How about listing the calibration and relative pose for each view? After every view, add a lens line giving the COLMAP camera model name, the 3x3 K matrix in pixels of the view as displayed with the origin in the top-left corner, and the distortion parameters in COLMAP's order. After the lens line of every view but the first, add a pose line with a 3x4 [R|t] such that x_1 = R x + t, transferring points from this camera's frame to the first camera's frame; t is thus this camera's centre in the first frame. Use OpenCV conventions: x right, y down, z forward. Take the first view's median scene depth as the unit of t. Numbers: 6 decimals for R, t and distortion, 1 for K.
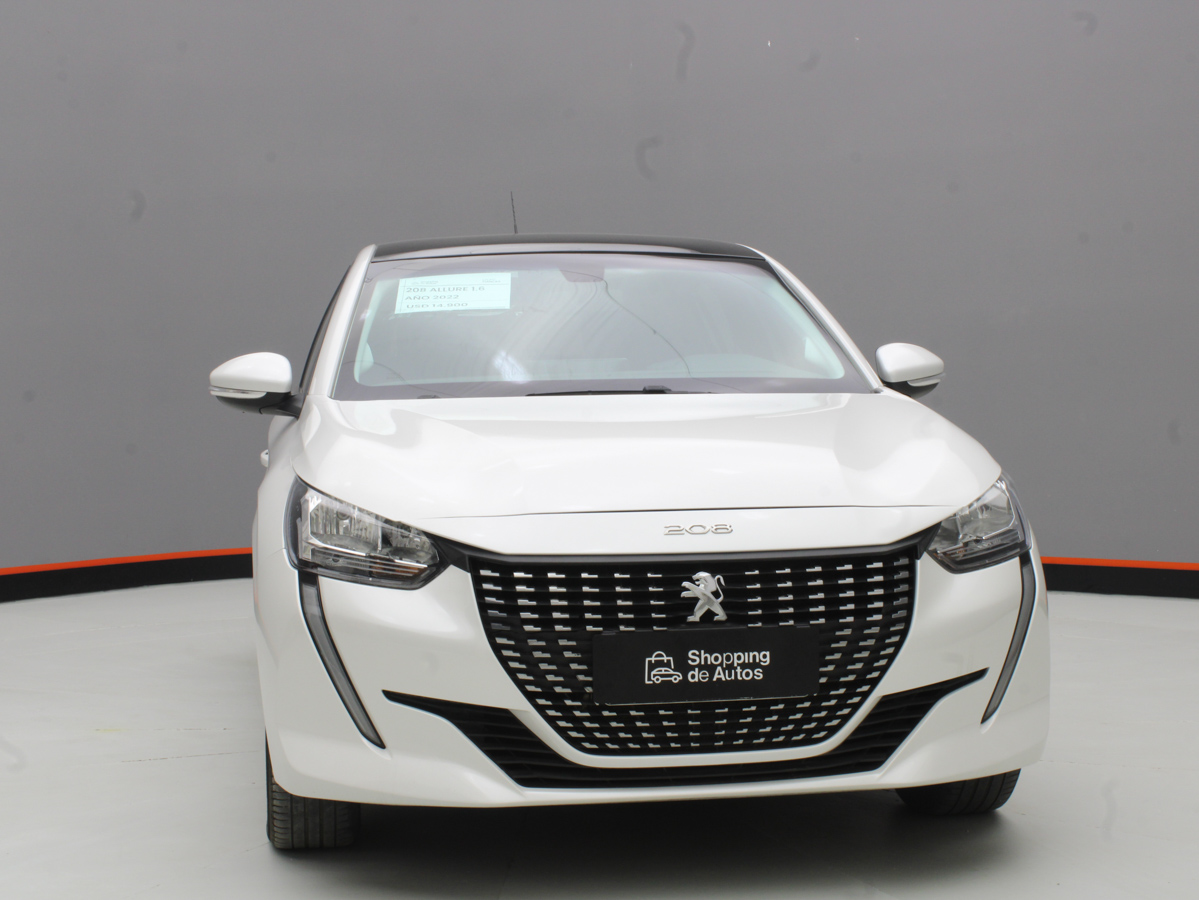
lens RADIAL K [[1875.6, 0, 594.5], [0, 1875.6, 451.4], [0, 0, 1]] dist [-0.057725, 0.000000]
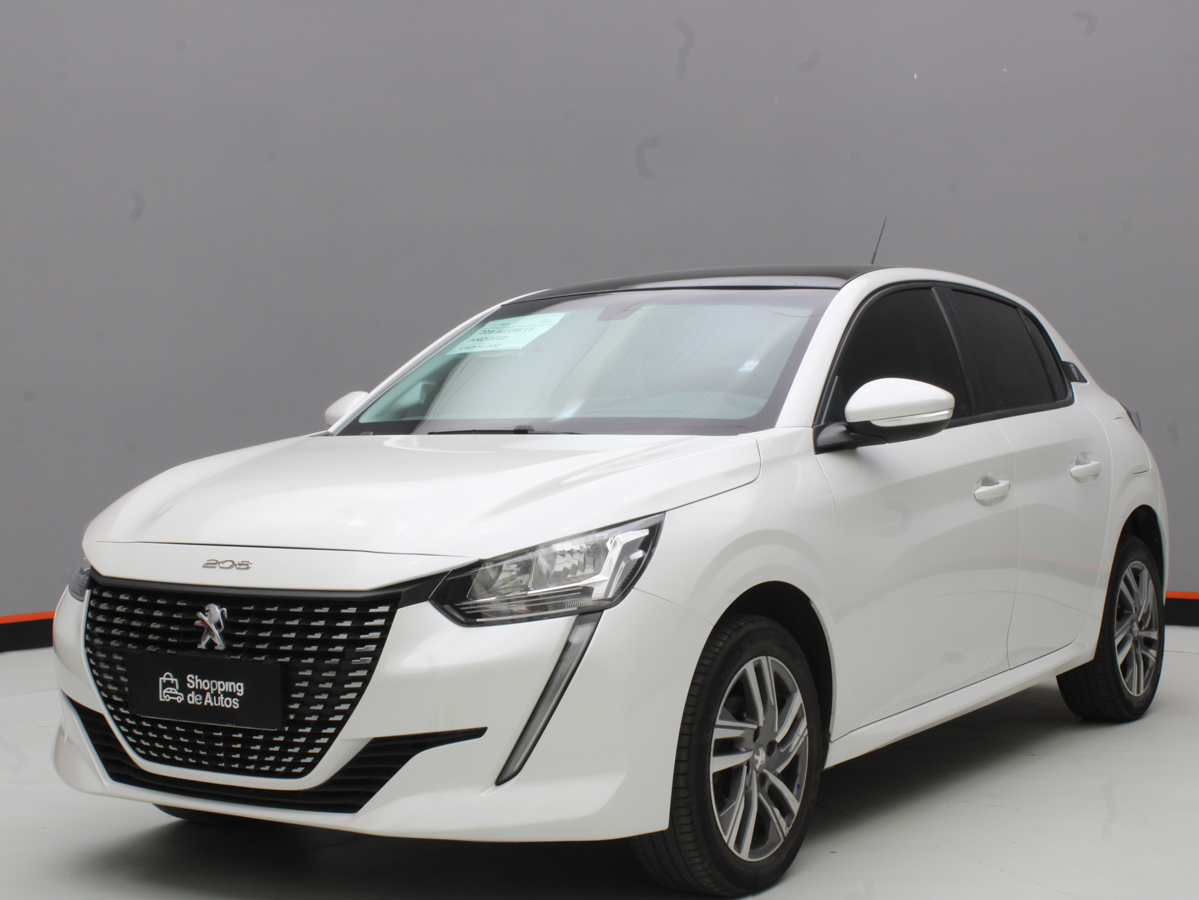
lens RADIAL K [[1875.6, 0, 602.4], [0, 1875.6, 449.6], [0, 0, 1]] dist [-0.057725, 0.000000]
pose [[0.752704, 0.015673, -0.658172, 0.935750], [-0.020901, 0.999782, -0.000095, -0.029135], [0.658027, 0.013828, 0.752868, 0.335559]]
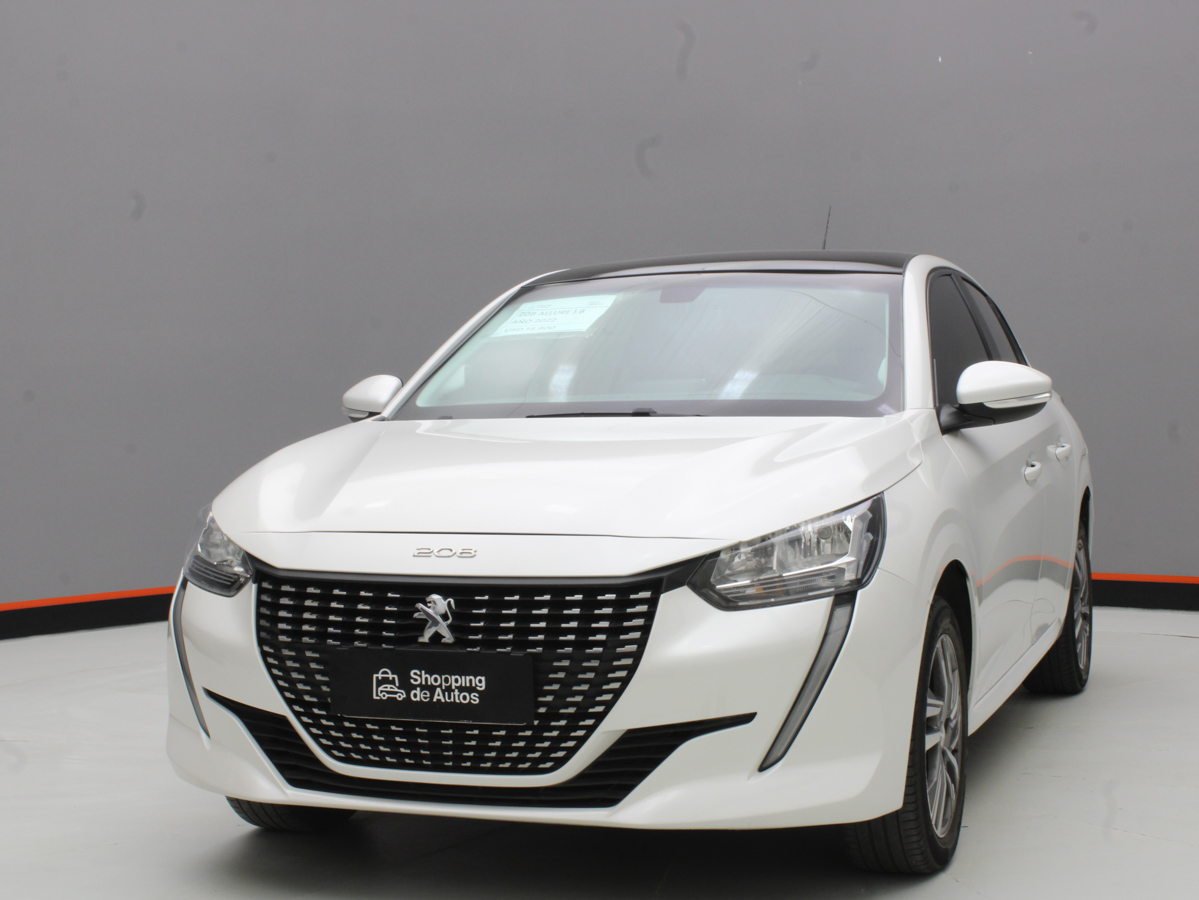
lens RADIAL K [[1875.6, 0, 587.6], [0, 1875.6, 447.0], [0, 0, 1]] dist [-0.057725, 0.000000]
pose [[0.874170, 0.012009, -0.485472, 0.625950], [-0.014750, 0.999890, -0.001826, -0.015395], [0.485396, 0.008757, 0.874250, 0.146391]]
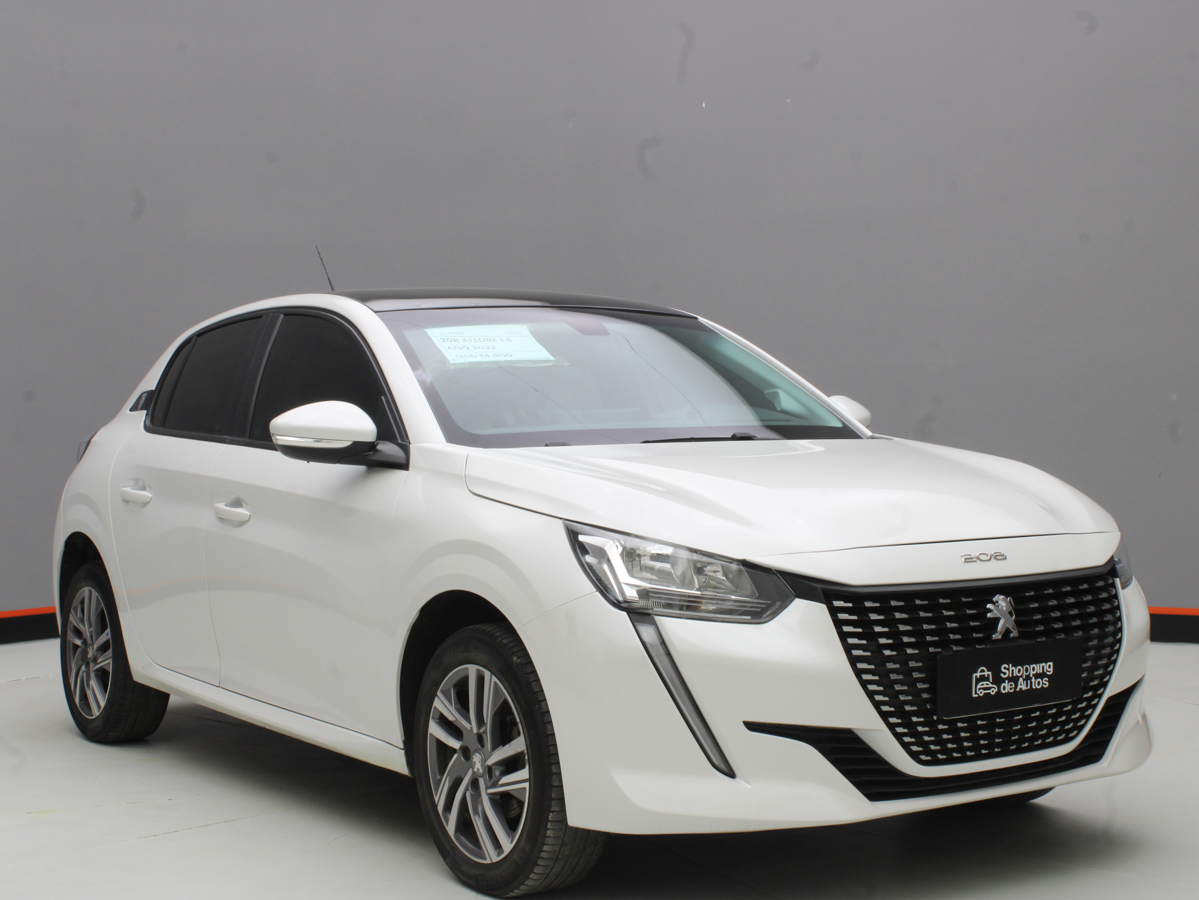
lens RADIAL K [[1850.3, 0, 557.0], [0, 1850.3, 420.9], [0, 0, 1]] dist [-0.079343, 0.000000]
pose [[0.911315, 0.000519, 0.411710, -0.638455], [0.019909, 0.998774, -0.045326, 0.004976], [-0.411228, 0.049503, 0.910187, 0.100165]]
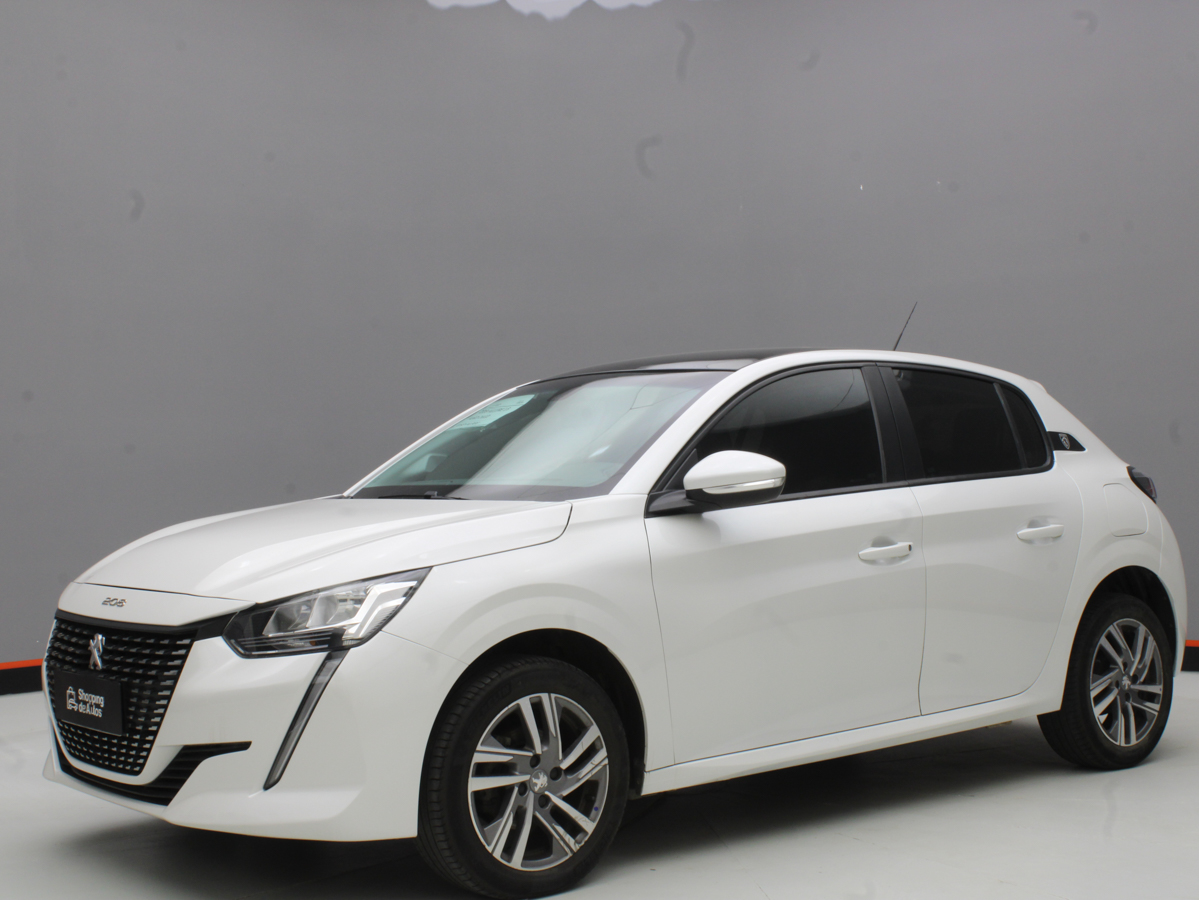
lens RADIAL K [[1635.9, 0, 610.4], [0, 1635.9, 450.6], [0, 0, 1]] dist [-0.062282, 0.000000]
pose [[0.529481, -0.008952, -0.848275, 1.260458], [-0.024815, 0.999353, -0.026035, -0.047098], [0.847959, 0.034835, 0.528916, 0.686829]]
